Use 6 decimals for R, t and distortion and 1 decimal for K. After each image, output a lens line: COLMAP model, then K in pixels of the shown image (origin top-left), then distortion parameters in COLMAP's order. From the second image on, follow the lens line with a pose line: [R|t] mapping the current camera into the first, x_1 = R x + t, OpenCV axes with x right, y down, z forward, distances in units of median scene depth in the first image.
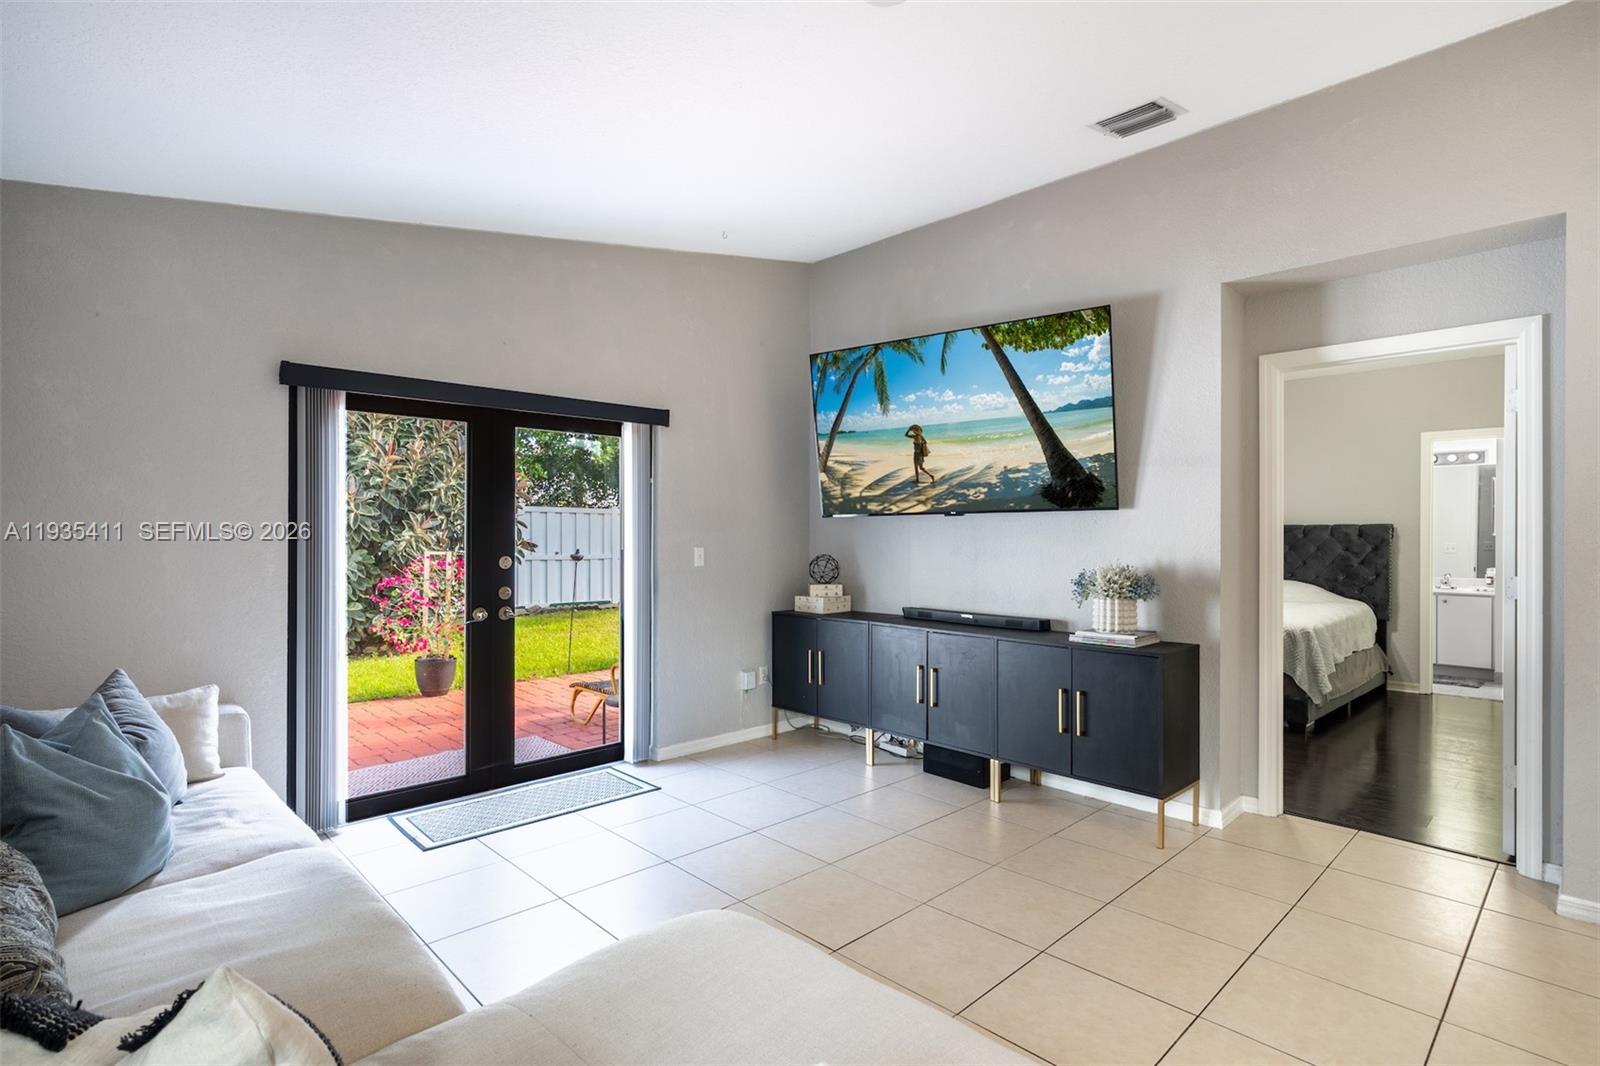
lens RADIAL K [[782.3, 0, 800.0], [0, 782.3, 533.0], [0, 0, 1]] dist [-0.000515, -0.000021]
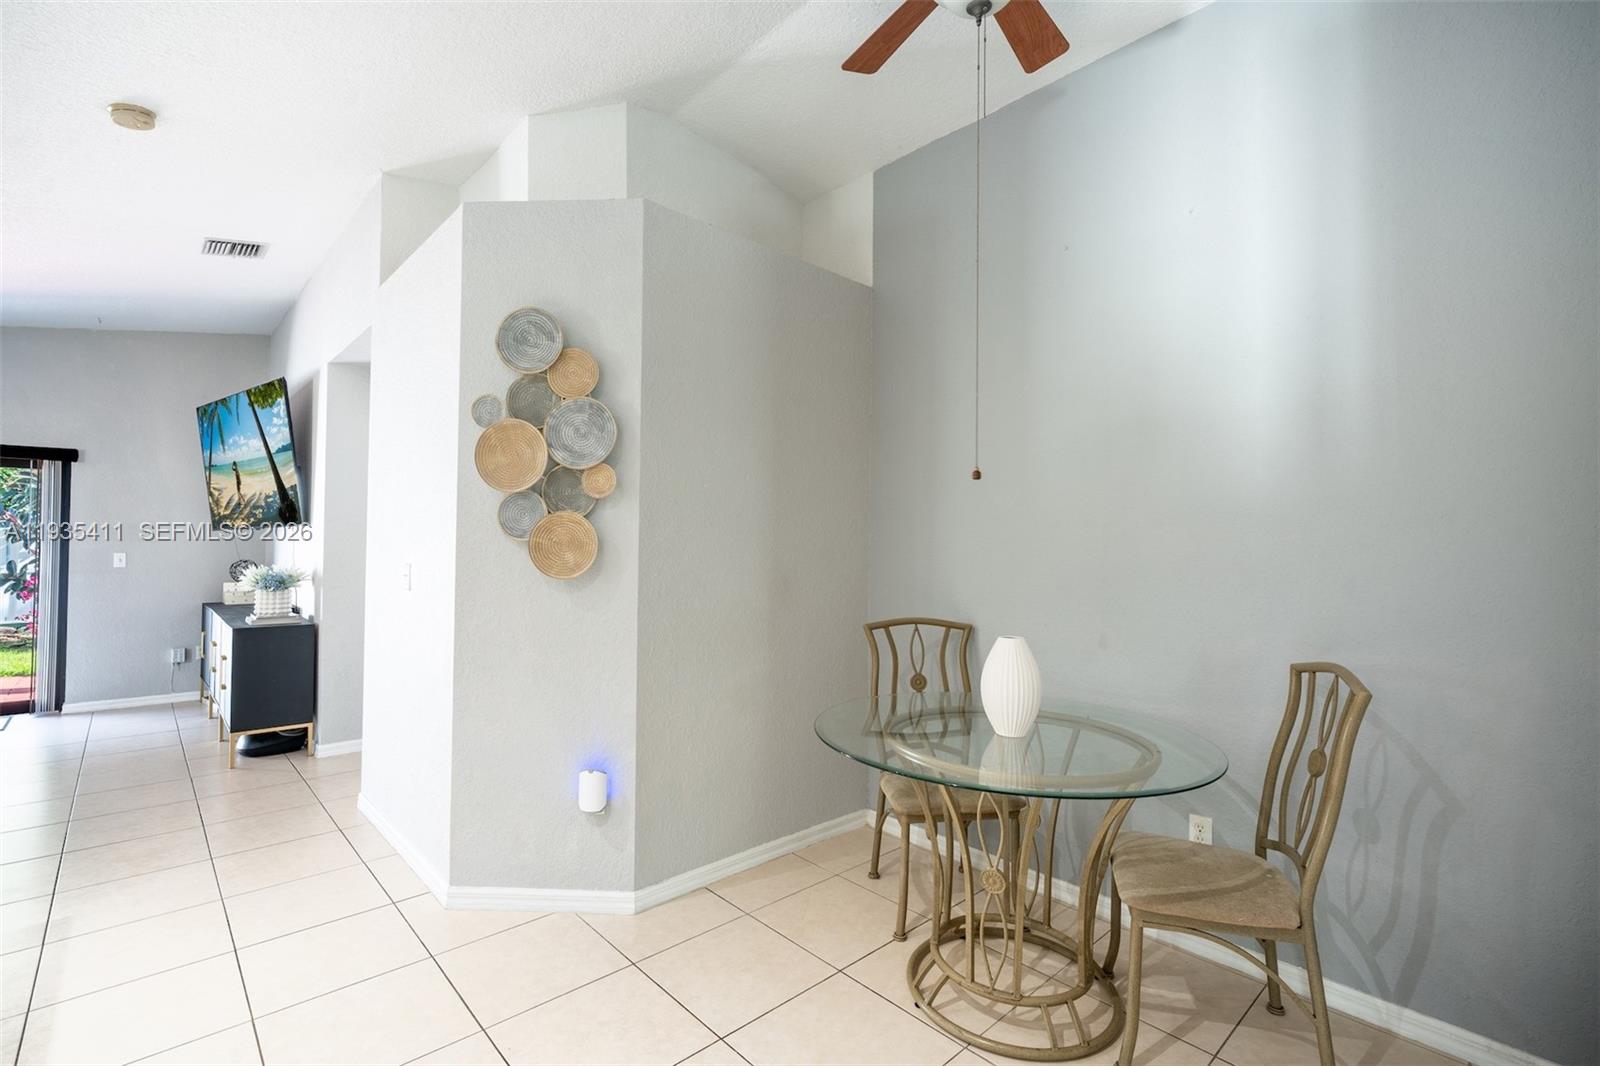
lens RADIAL K [[723.2, 0, 800.0], [0, 723.2, 533.0], [0, 0, 1]] dist [-0.002638, 0.000045]
pose [[0.999834, 0.005927, -0.017201, 1.188185], [-0.006271, 0.999780, -0.020040, 0.002548], [0.017079, 0.020145, 0.999651, -0.222558]]
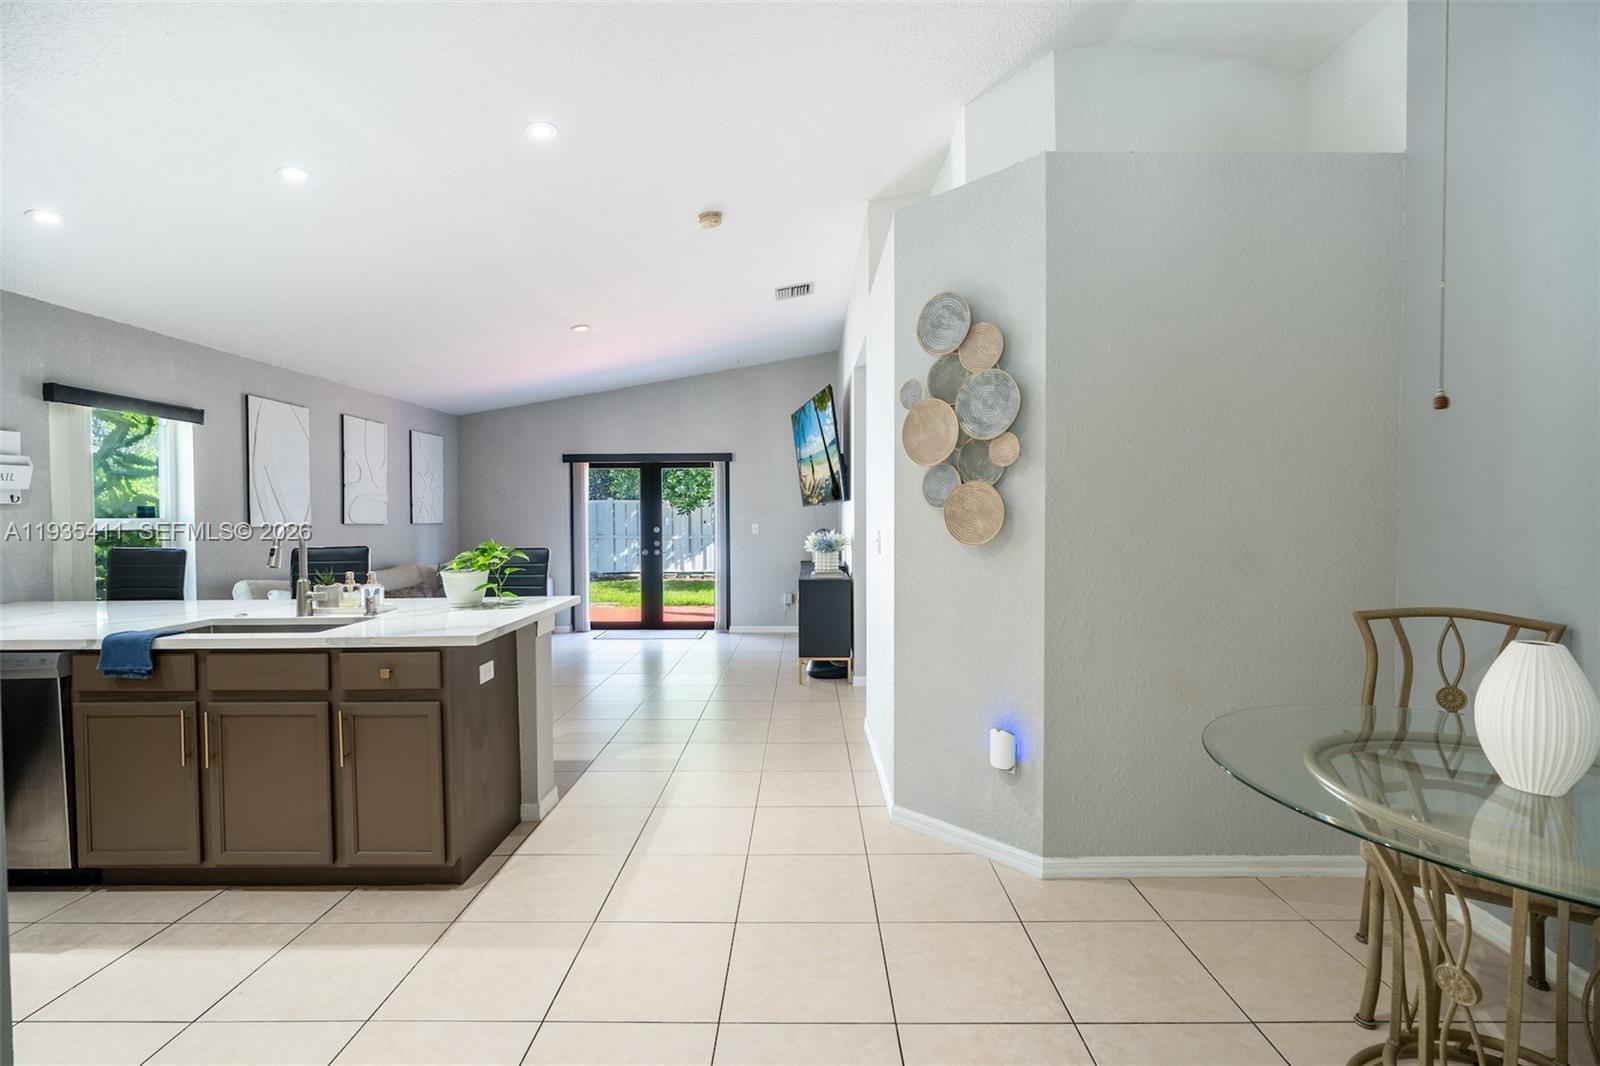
lens RADIAL K [[723.2, 0, 800.0], [0, 723.2, 533.0], [0, 0, 1]] dist [-0.002638, 0.000045]
pose [[0.715896, 0.011091, -0.698119, 1.321750], [0.005233, 0.999761, 0.021249, 0.005121], [0.698187, -0.018865, 0.715667, -0.184334]]
